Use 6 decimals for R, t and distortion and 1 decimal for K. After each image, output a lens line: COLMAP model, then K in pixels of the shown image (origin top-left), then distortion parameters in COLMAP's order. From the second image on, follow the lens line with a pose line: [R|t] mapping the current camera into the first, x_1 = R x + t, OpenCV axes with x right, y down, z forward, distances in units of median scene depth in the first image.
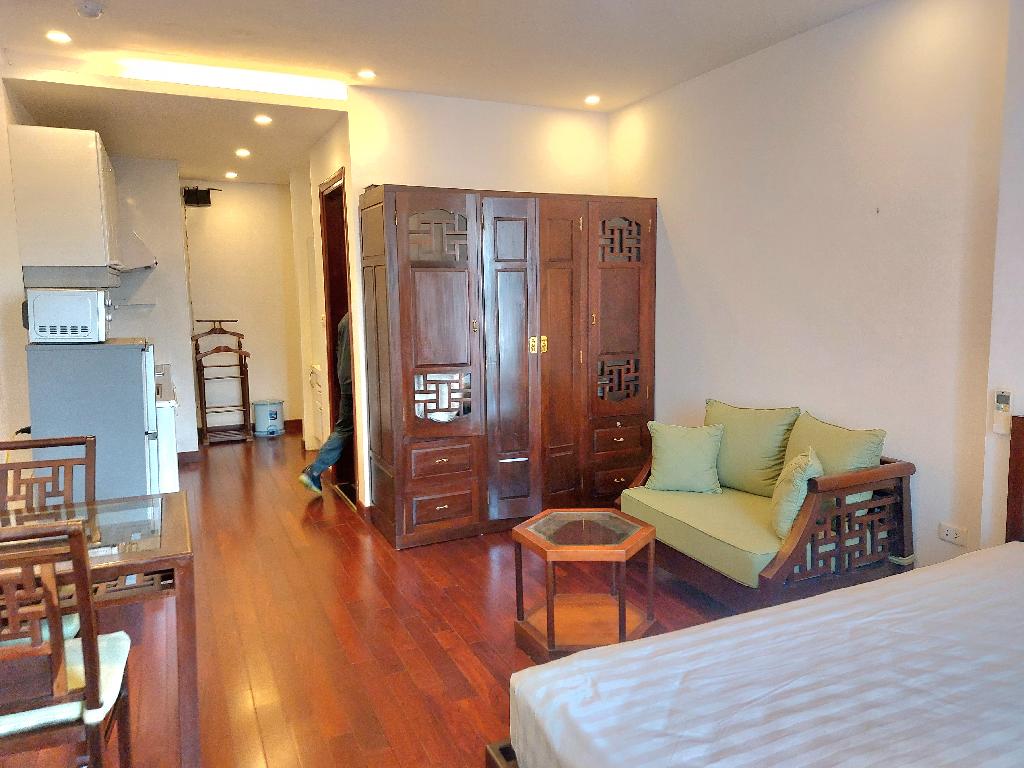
lens RADIAL K [[736.2, 0, 529.5], [0, 736.2, 373.8], [0, 0, 1]] dist [0.127296, -0.155920]
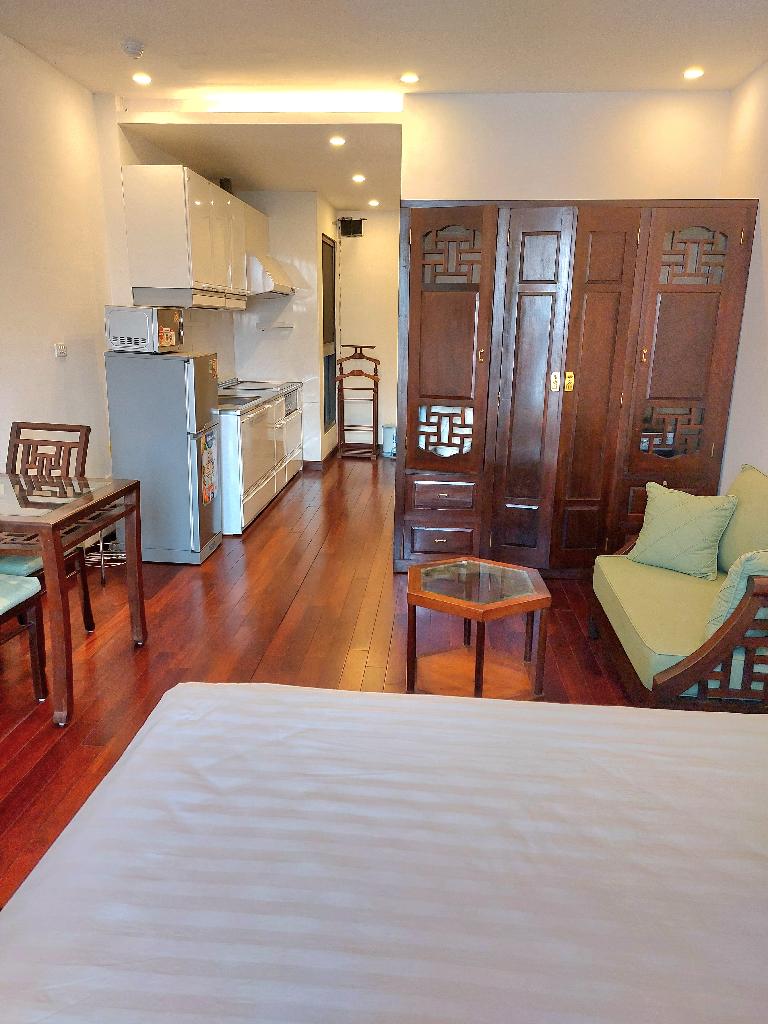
lens RADIAL K [[729.7, 0, 379.3], [0, 729.7, 517.3], [0, 0, 1]] dist [0.087947, -0.084854]
pose [[0.861002, 0.155103, -0.484375, 0.287246], [-0.084291, 0.982711, 0.164845, -0.007773], [0.501569, -0.101103, 0.859190, 0.121096]]
